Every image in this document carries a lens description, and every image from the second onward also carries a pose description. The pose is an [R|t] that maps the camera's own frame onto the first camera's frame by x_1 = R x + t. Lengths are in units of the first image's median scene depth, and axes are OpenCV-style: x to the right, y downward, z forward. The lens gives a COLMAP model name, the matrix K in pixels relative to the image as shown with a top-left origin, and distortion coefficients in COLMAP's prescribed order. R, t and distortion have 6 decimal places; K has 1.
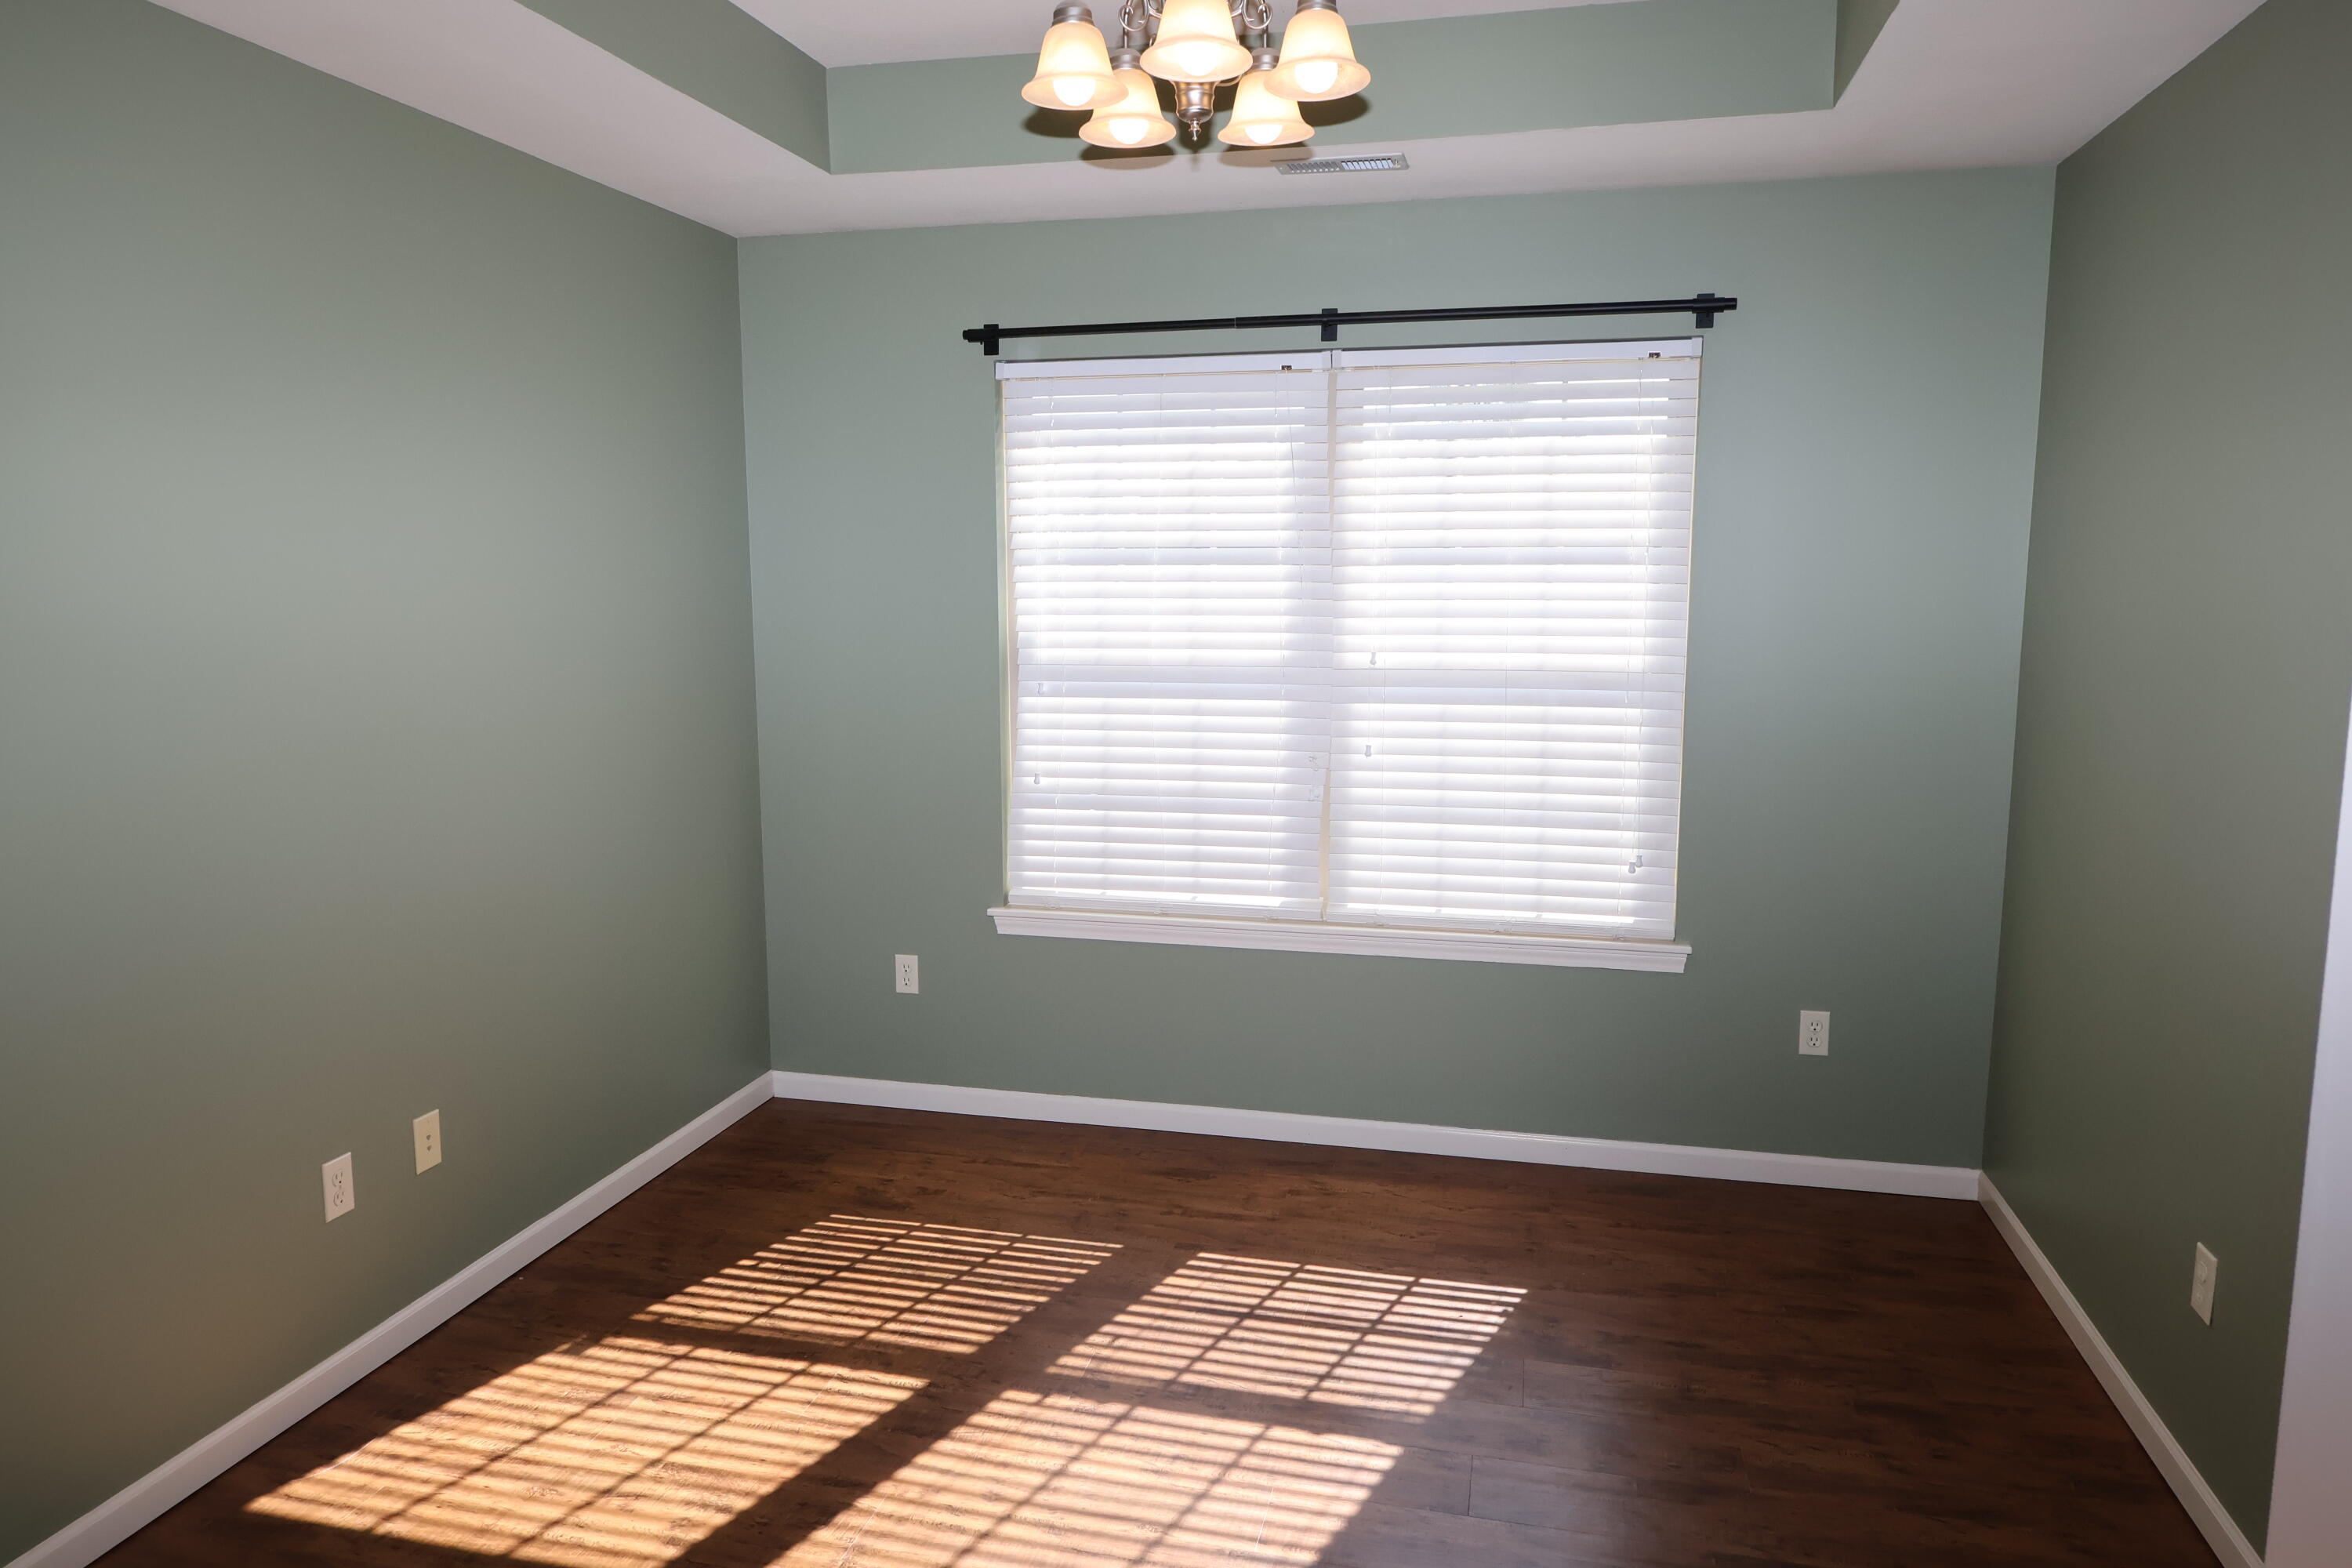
lens RADIAL K [[1530.0, 0, 1179.2], [0, 1530.0, 773.7], [0, 0, 1]] dist [0.008940, -0.003533]
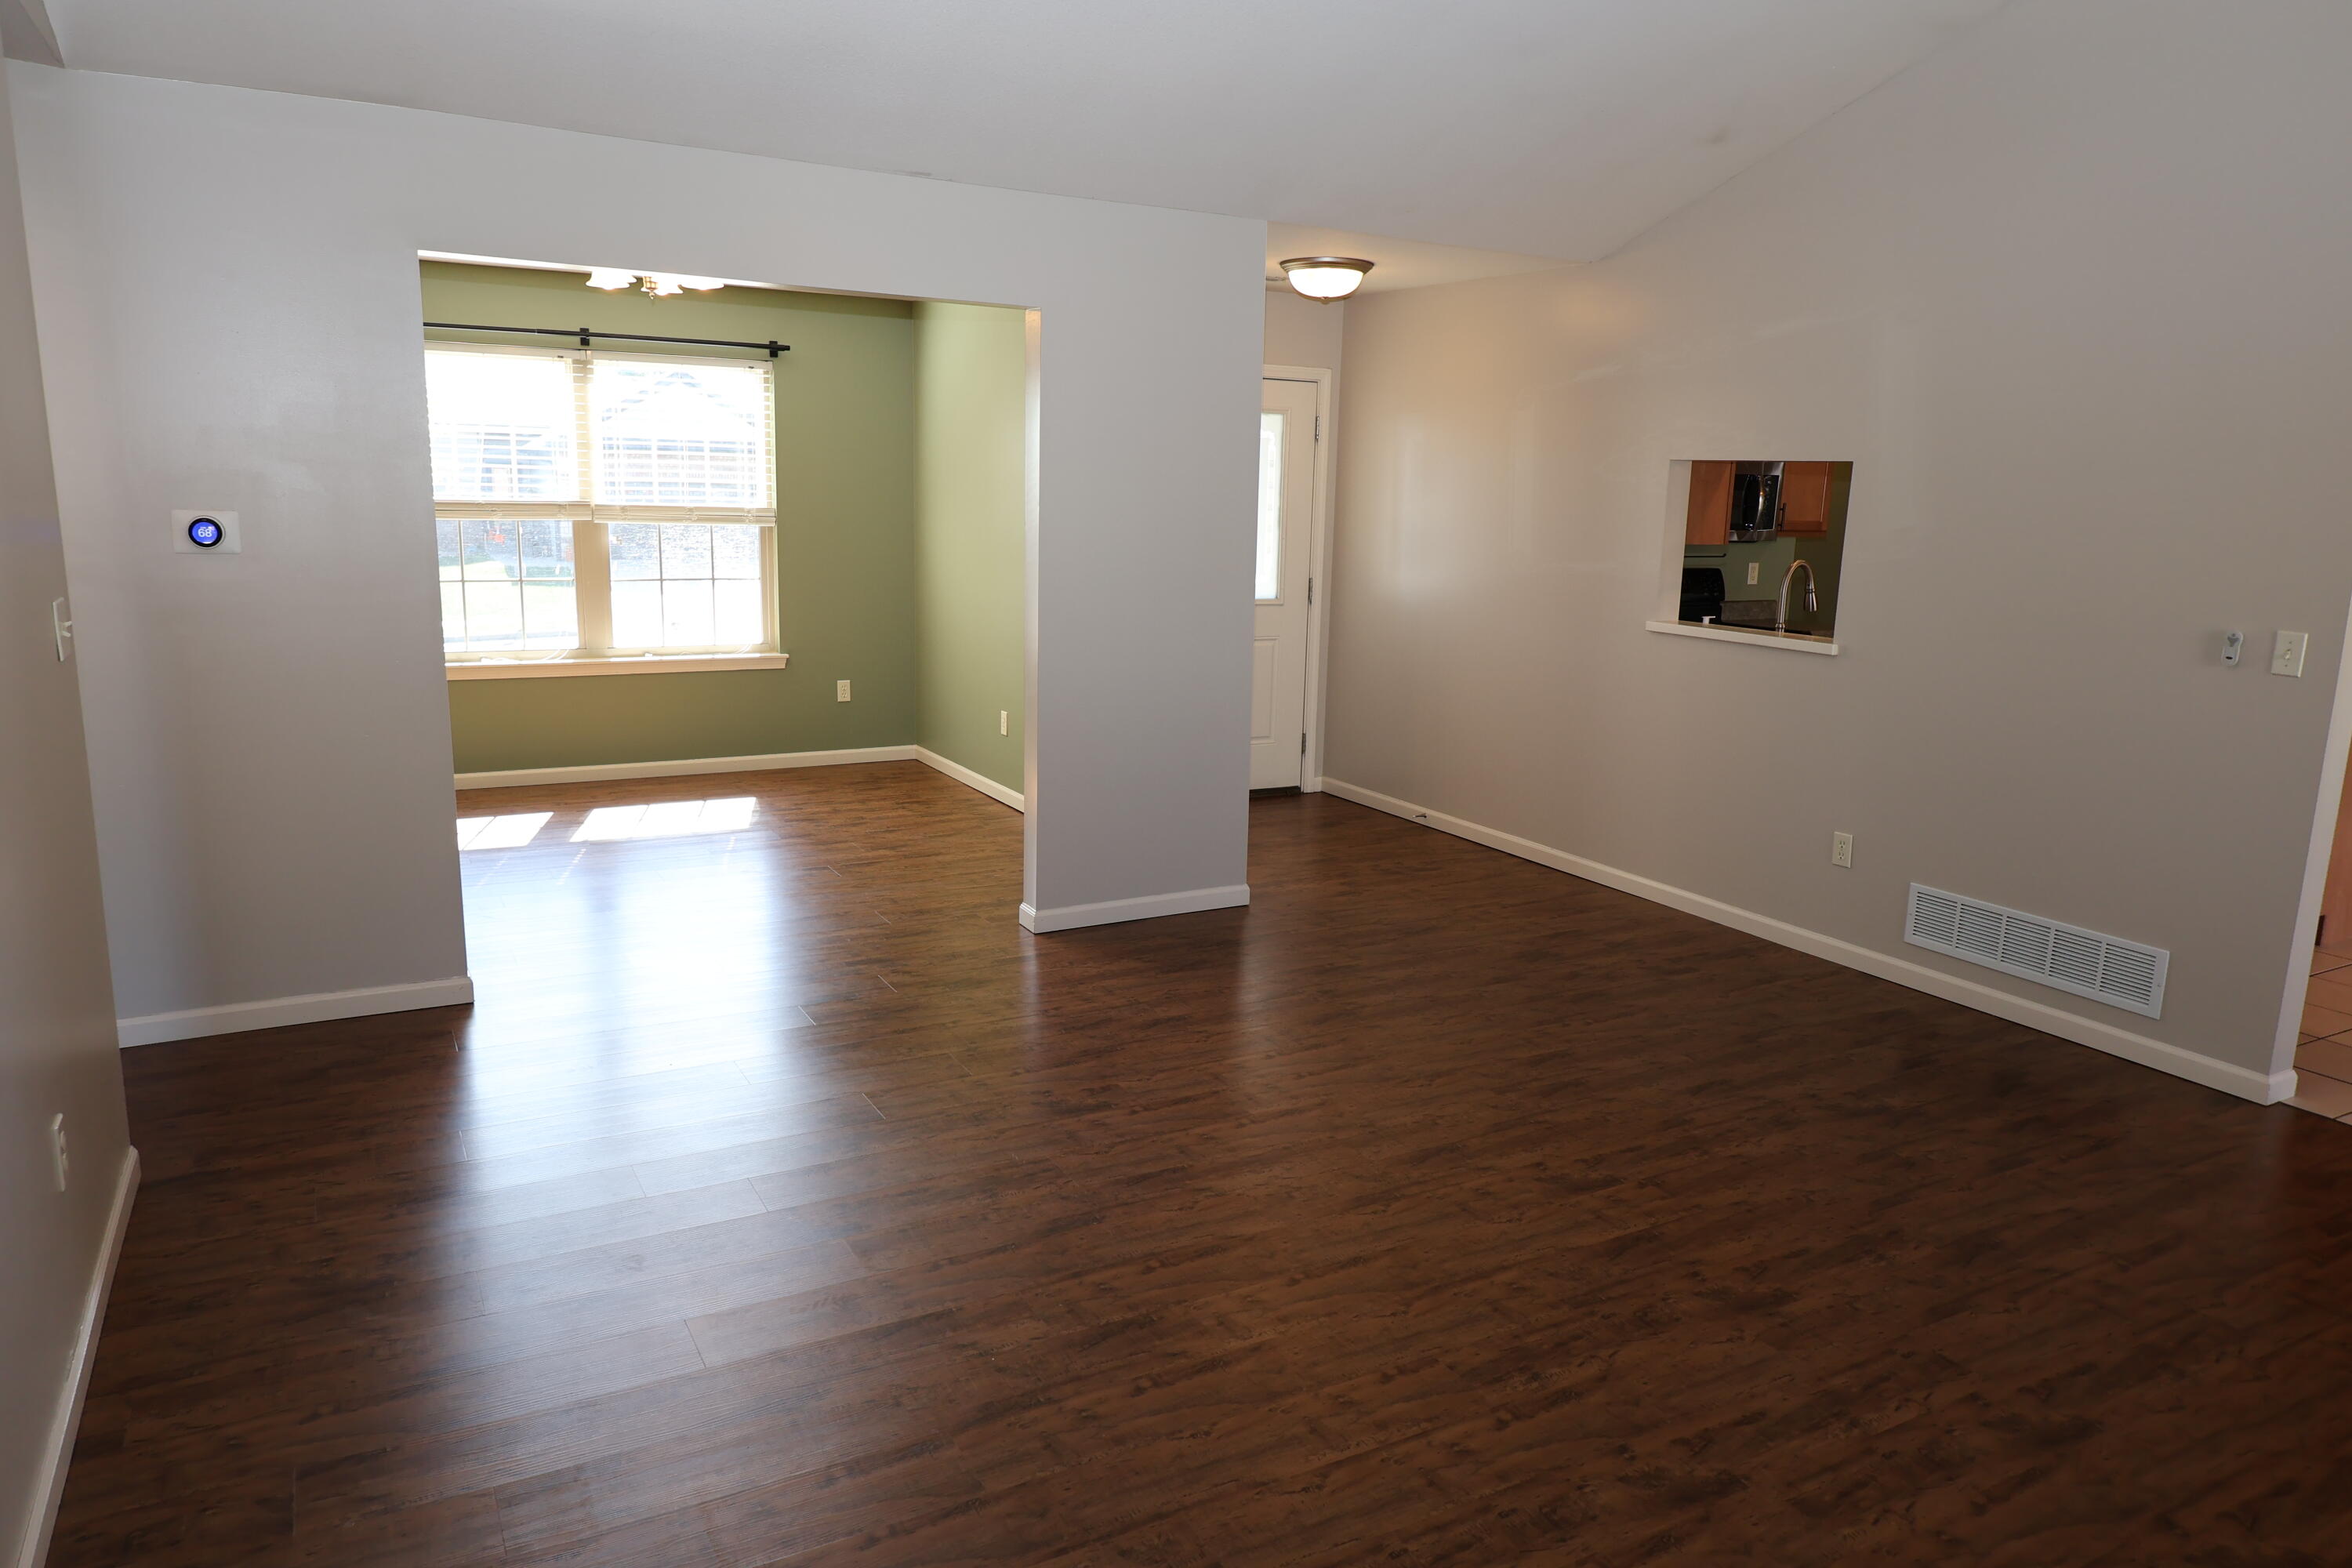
lens RADIAL K [[1530.0, 0, 1179.2], [0, 1530.0, 773.7], [0, 0, 1]] dist [0.008940, -0.003533]
pose [[0.735828, -0.105263, 0.668937, -0.720542], [0.065807, 0.994284, 0.084072, 0.140103], [-0.673963, -0.017841, 0.738550, -0.950058]]
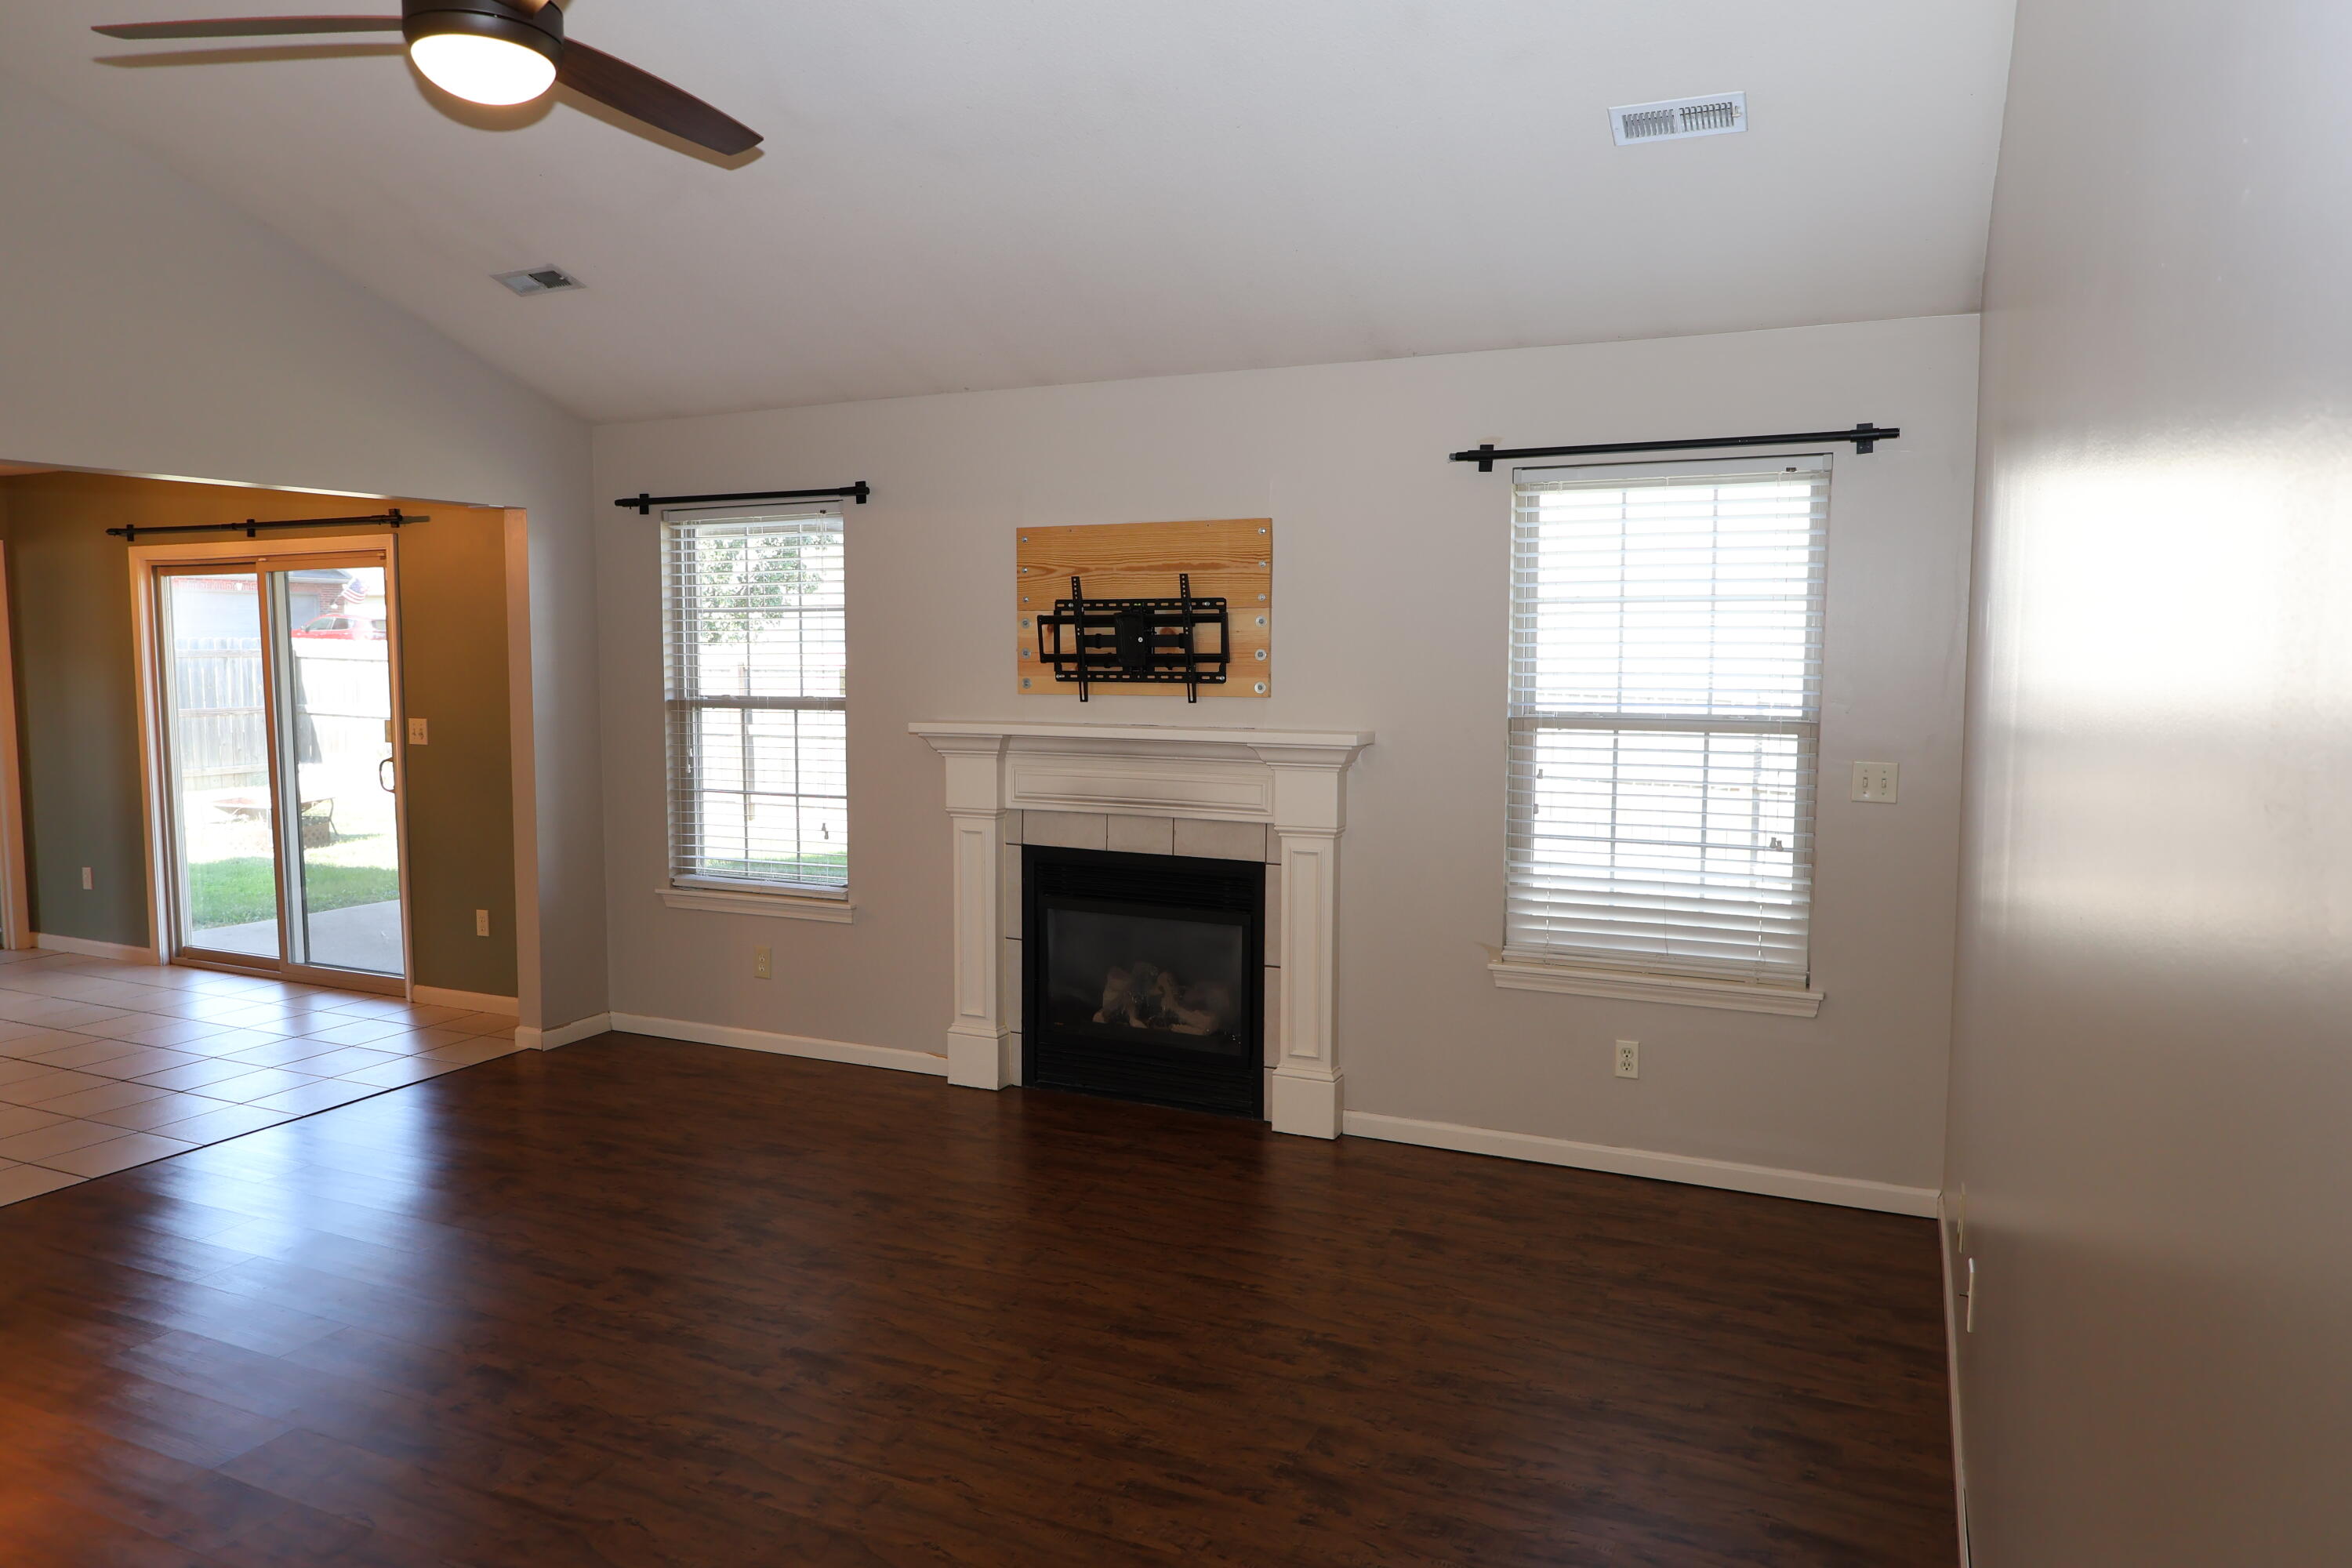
lens RADIAL K [[1516.7, 0, 1181.2], [0, 1516.7, 773.2], [0, 0, 1]] dist [-0.007086, -0.006385]
pose [[-0.979583, -0.012586, 0.200647, -0.536136], [0.031099, 0.976538, 0.213087, -0.011765], [-0.198622, 0.214976, -0.956209, 0.138125]]
